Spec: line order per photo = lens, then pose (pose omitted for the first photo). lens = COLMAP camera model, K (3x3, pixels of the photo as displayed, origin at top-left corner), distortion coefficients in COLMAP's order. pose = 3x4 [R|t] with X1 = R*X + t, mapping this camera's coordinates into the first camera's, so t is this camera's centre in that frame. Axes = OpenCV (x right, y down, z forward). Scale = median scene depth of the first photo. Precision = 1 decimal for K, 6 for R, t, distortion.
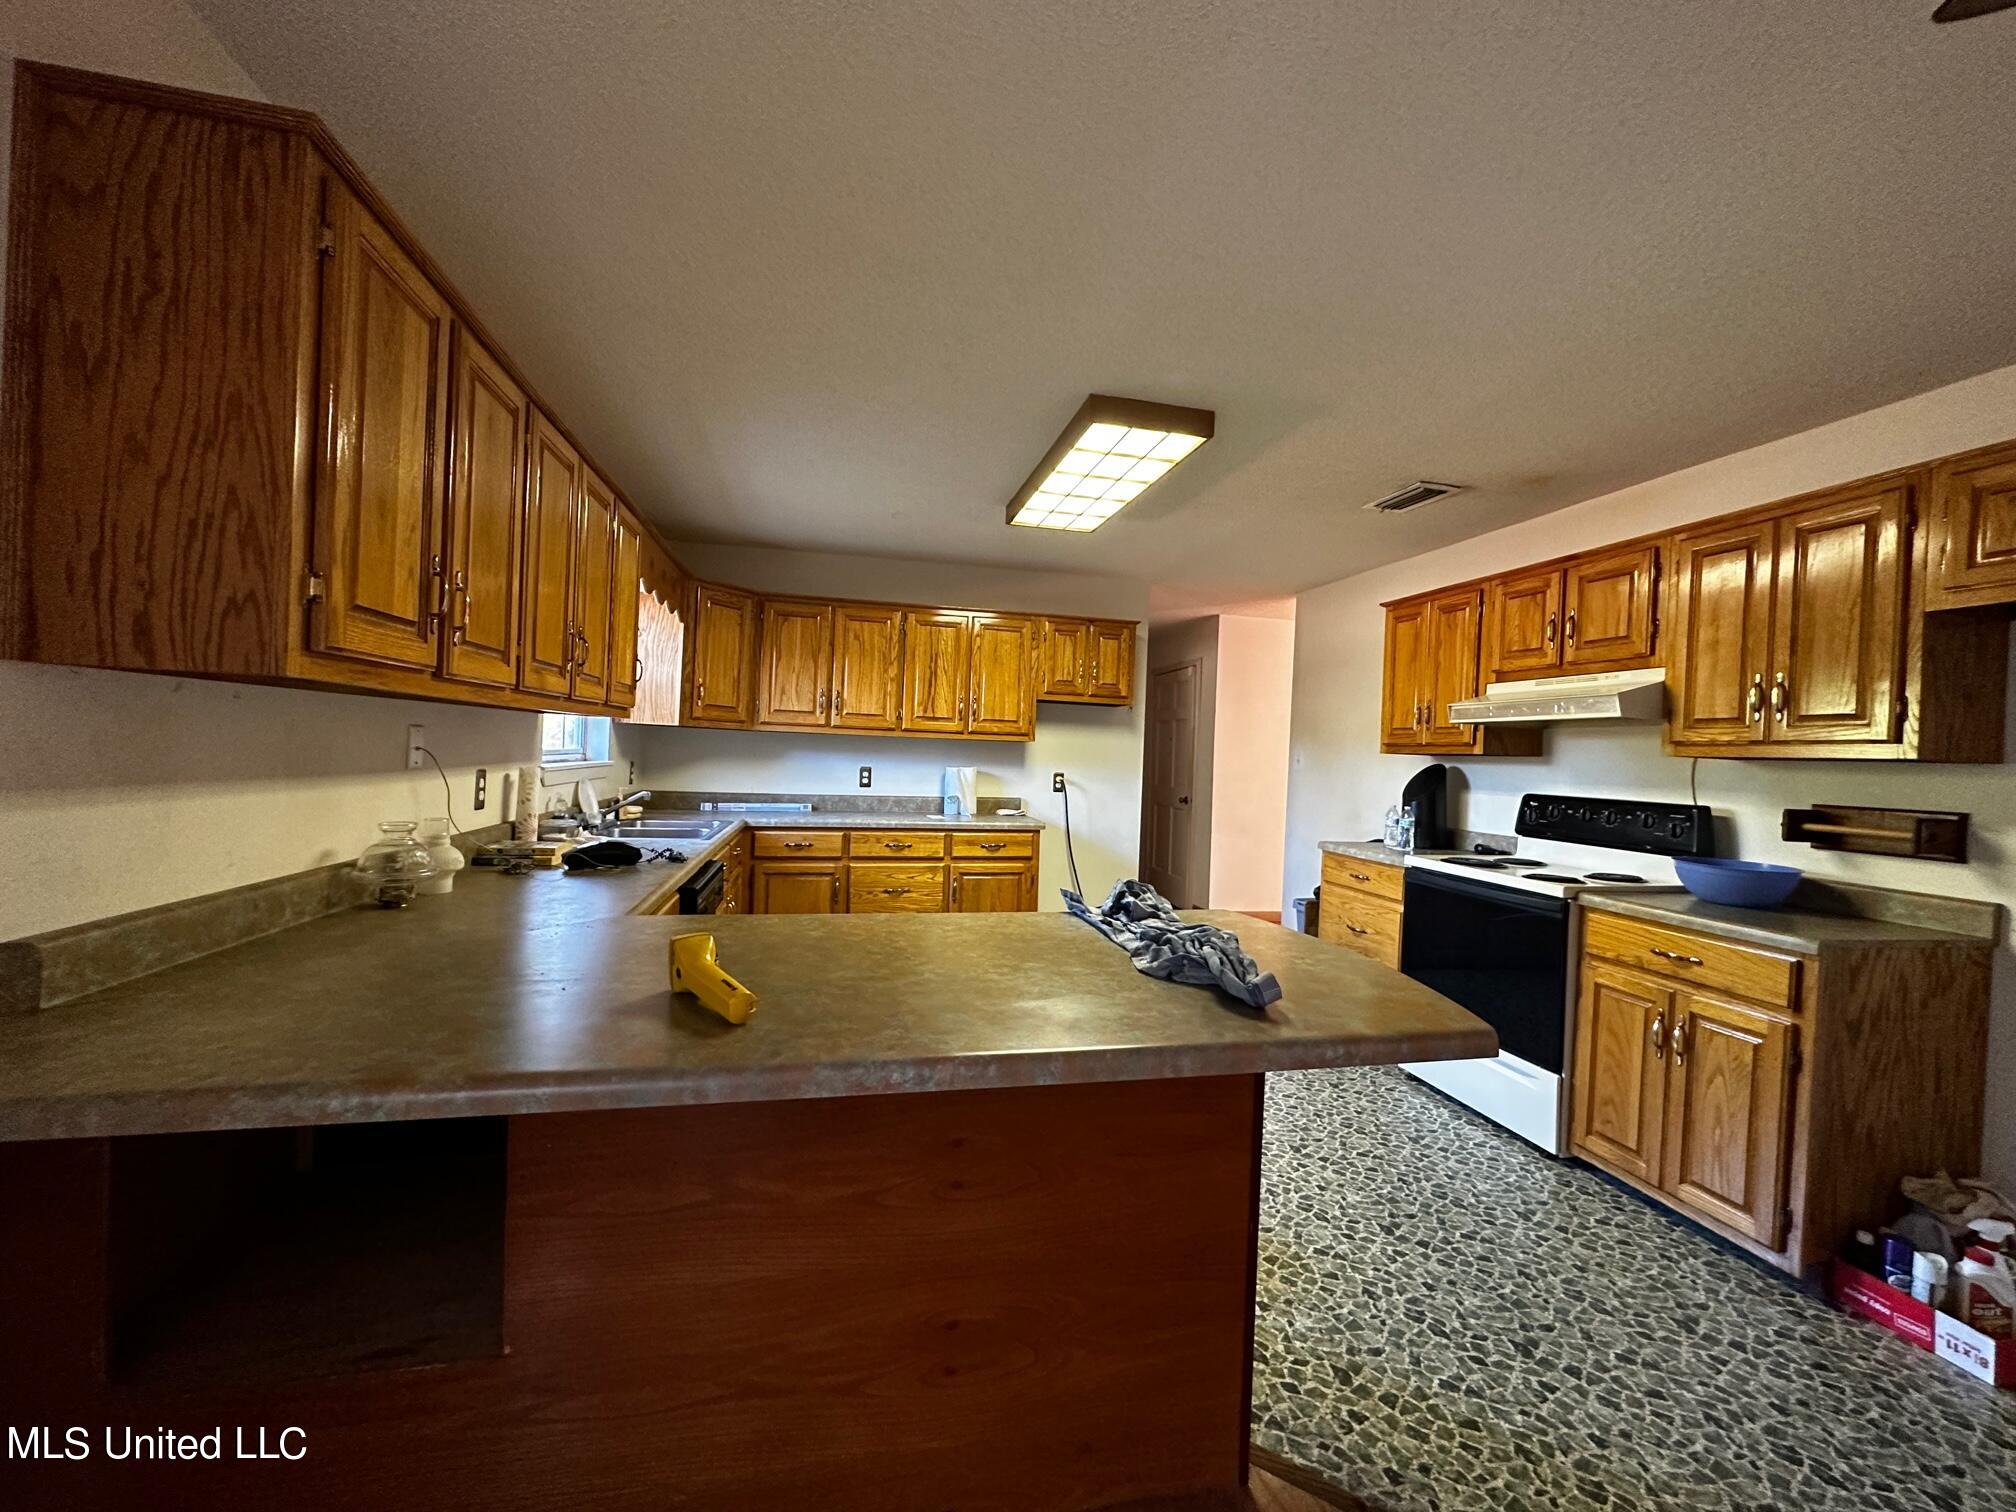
lens RADIAL K [[804.4, 0, 1002.0], [0, 804.4, 757.0], [0, 0, 1]] dist [0.001326, 0.000502]
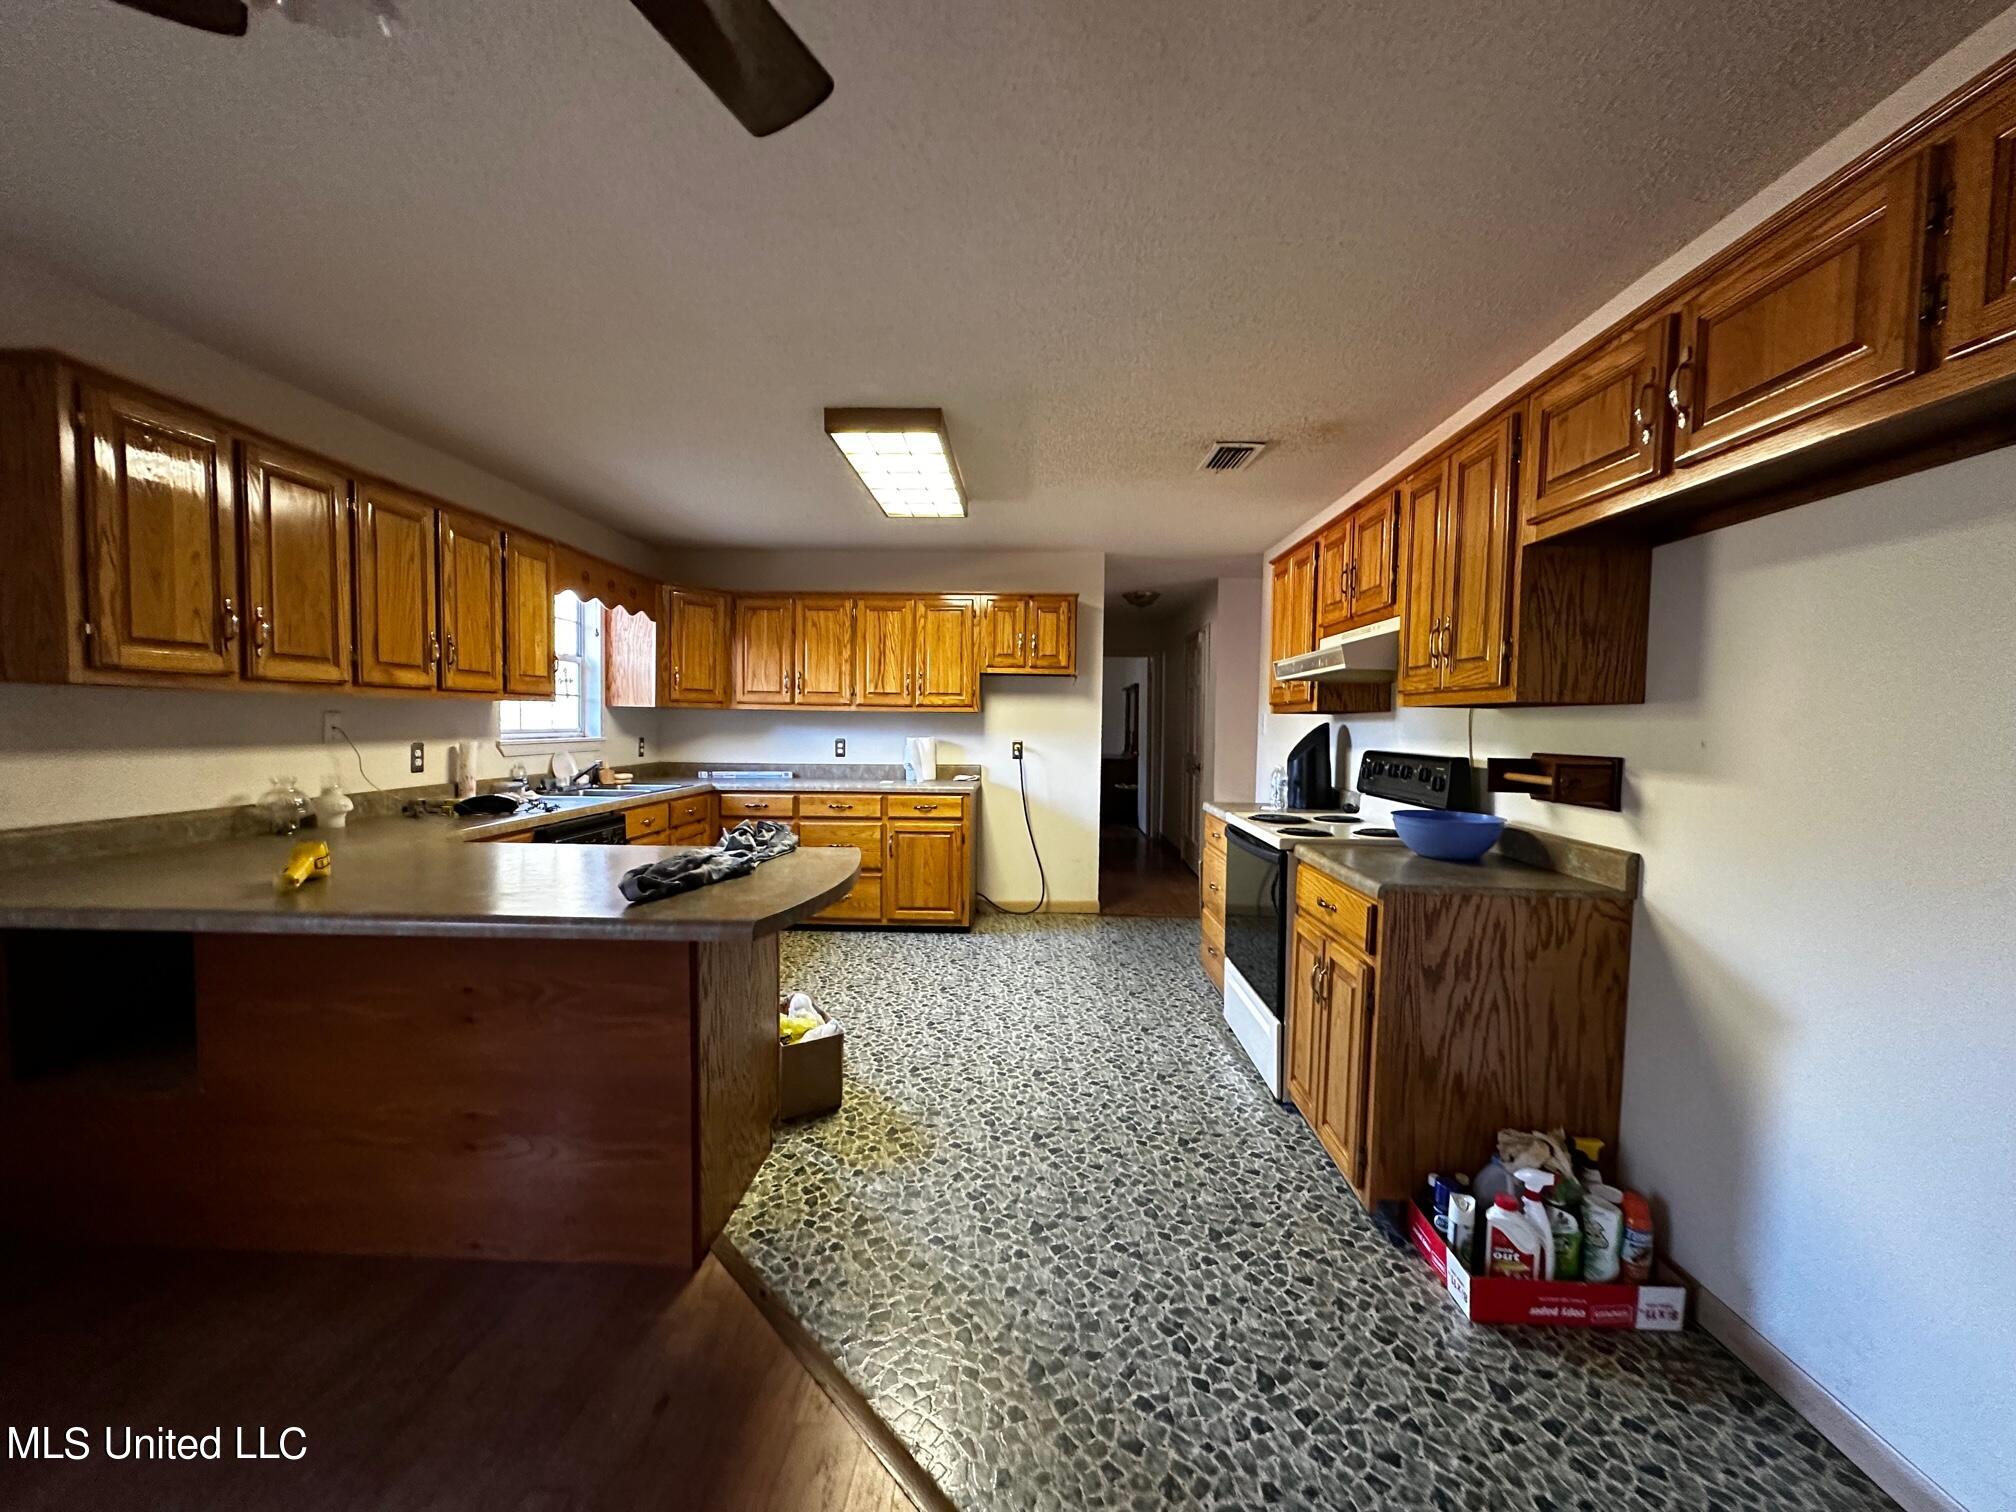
lens RADIAL K [[804.4, 0, 1002.0], [0, 804.4, 757.0], [0, 0, 1]] dist [0.001326, 0.000502]
pose [[0.967285, -0.014899, -0.253256, 0.379104], [0.022372, 0.999394, 0.026656, 0.014532], [0.252706, -0.031450, 0.967032, -0.040621]]
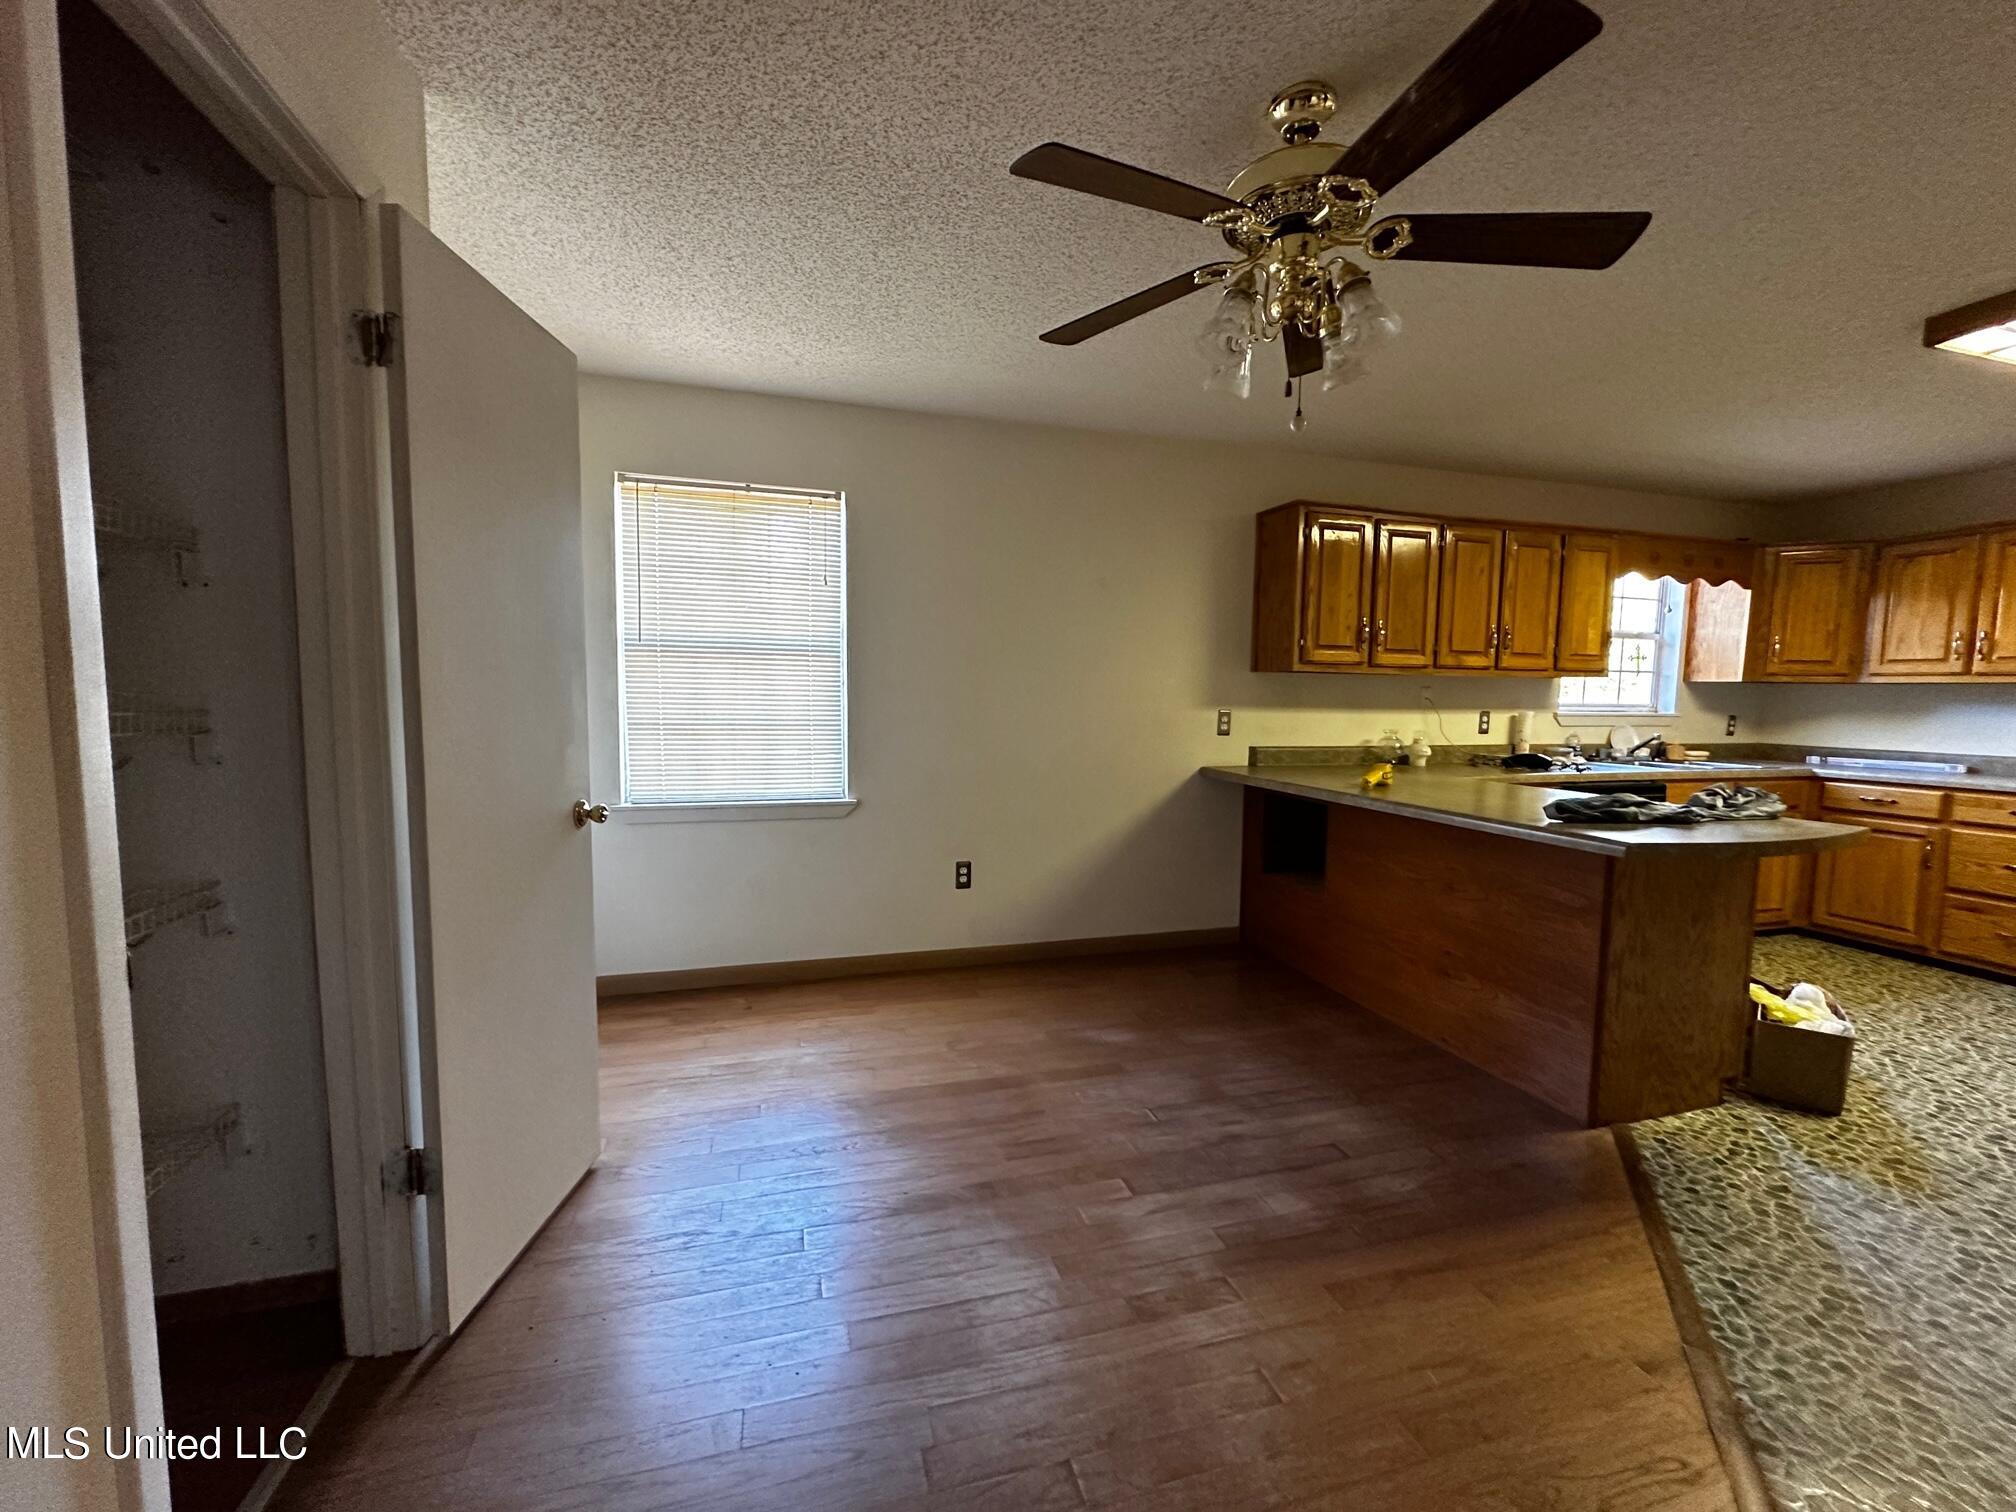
lens RADIAL K [[802.4, 0, 1008.0], [0, 802.4, 756.0], [0, 0, 1]] dist [-0.000624, 0.000069]
pose [[0.070612, 0.042256, -0.996608, 0.605383], [-0.018124, 0.998992, 0.041073, 0.035119], [0.997339, 0.015162, 0.071306, -0.102143]]
